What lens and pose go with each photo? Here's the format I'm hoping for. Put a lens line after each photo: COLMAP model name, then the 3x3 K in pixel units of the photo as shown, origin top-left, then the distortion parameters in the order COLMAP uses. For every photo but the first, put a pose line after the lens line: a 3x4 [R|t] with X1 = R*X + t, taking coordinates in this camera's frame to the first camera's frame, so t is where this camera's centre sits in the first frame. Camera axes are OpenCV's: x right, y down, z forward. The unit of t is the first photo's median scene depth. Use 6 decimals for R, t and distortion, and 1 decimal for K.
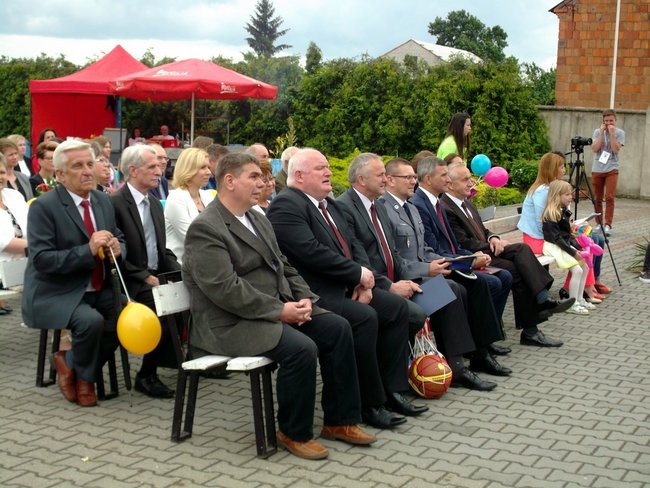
lens RADIAL K [[1104.6, 0, 325.0], [0, 1104.6, 244.0], [0, 0, 1]] dist [-0.007233, 0.224164]
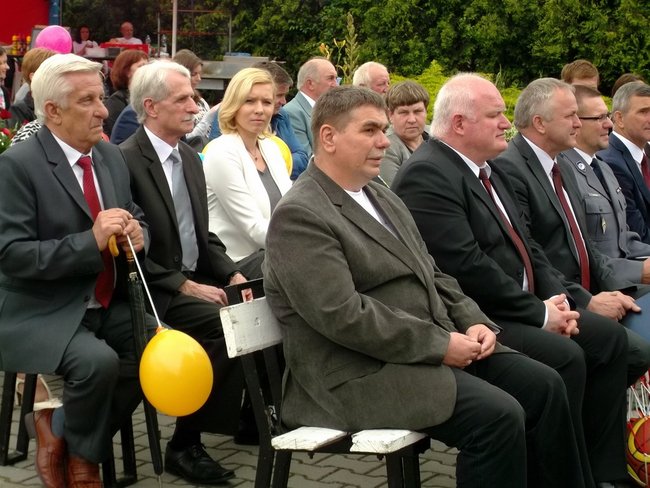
lens RADIAL K [[1645.4, 0, 325.0], [0, 1645.4, 244.0], [0, 0, 1]] dist [0.392683, -3.735912]
pose [[0.999982, 0.005162, 0.002946, -0.087301], [-0.005241, 0.999606, 0.027574, -0.017062], [-0.002802, -0.027589, 0.999615, 0.102753]]
